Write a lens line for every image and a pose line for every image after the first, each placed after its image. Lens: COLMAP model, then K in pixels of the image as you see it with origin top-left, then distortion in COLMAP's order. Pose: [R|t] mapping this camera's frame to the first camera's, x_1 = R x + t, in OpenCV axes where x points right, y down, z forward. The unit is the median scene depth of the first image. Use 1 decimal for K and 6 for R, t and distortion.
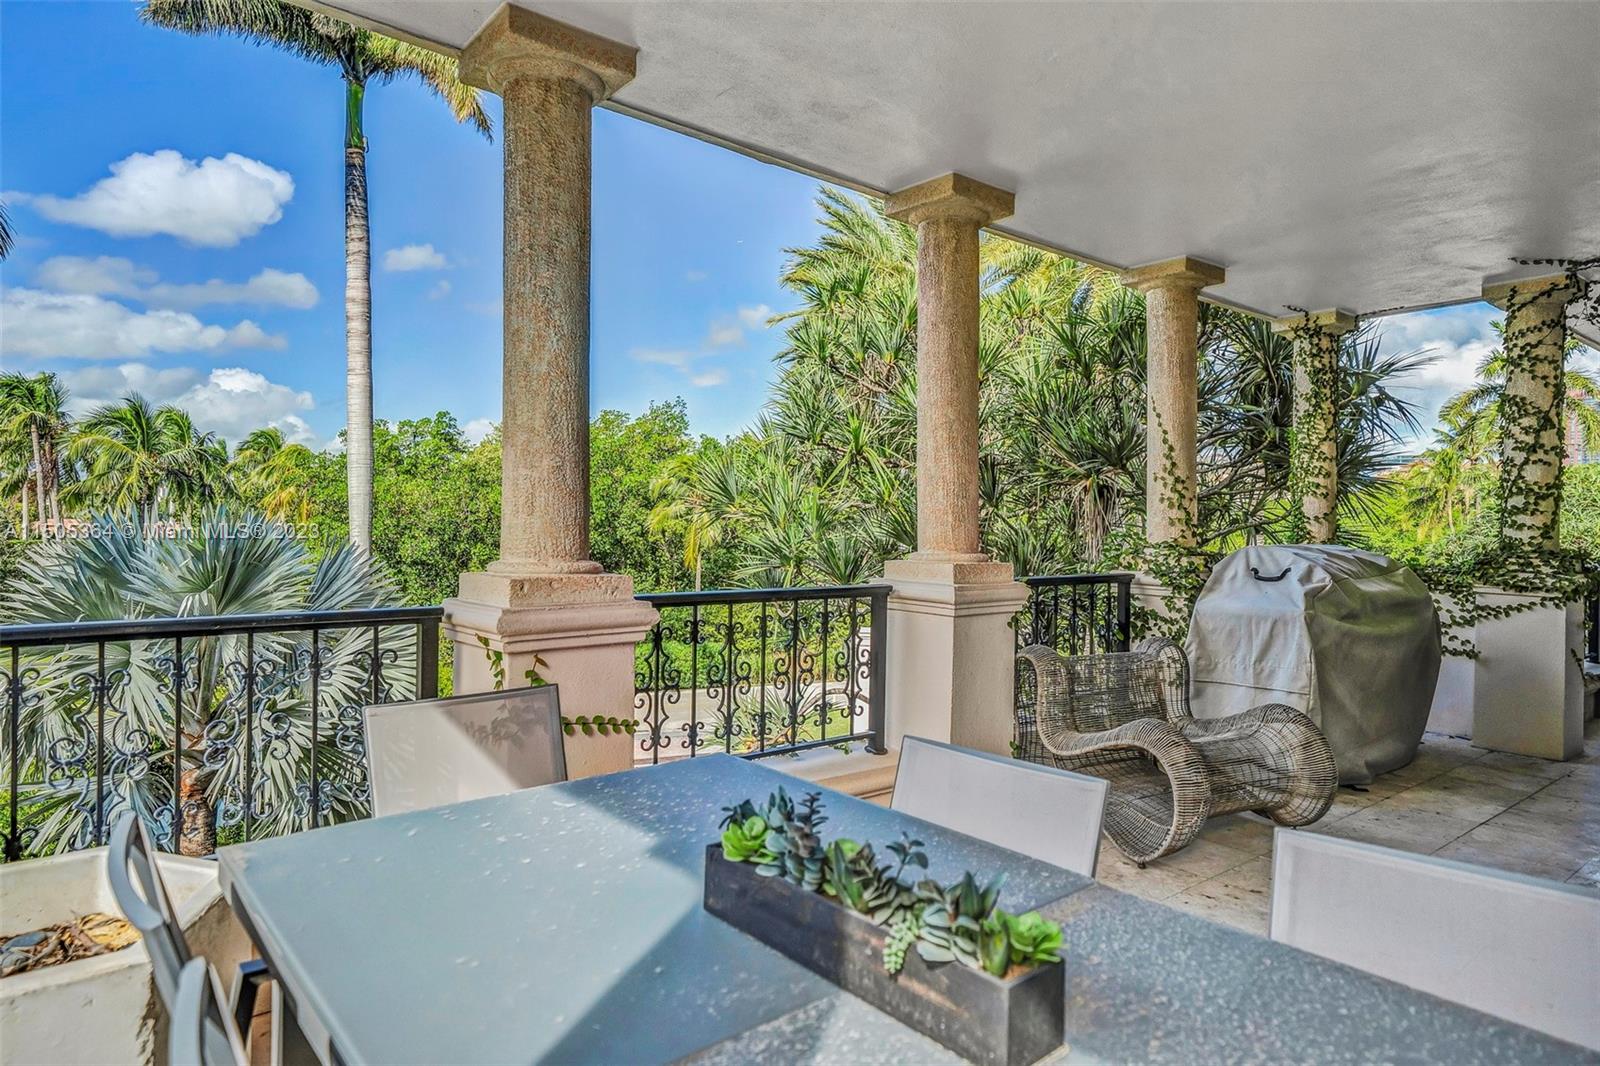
lens RADIAL K [[930.3, 0, 800.0], [0, 930.3, 533.0], [0, 0, 1]] dist [0.041764, 0.000191]
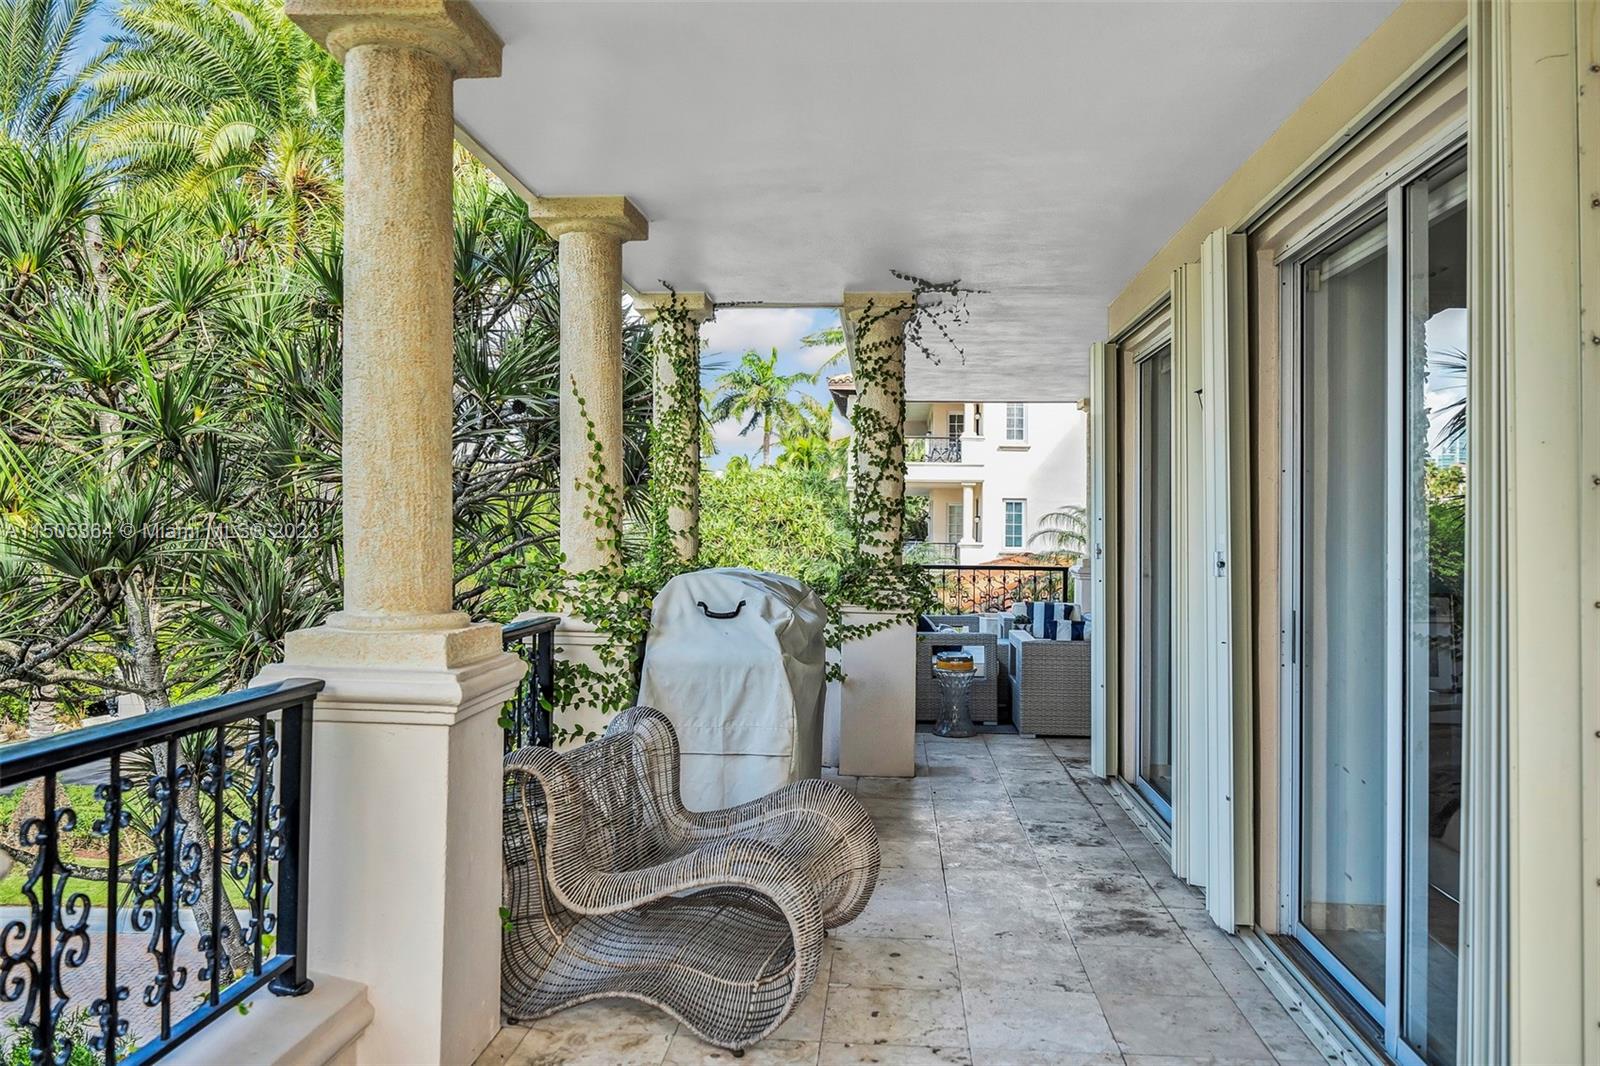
lens RADIAL K [[1136.1, 0, 801.7], [0, 1136.1, 508.8], [0, 0, 1]] dist [-0.008096, -0.000355]
pose [[0.700429, 0.006367, 0.713694, -0.136167], [0.008029, 0.999827, -0.016799, -0.023343], [-0.713677, 0.017497, 0.700256, 0.241979]]
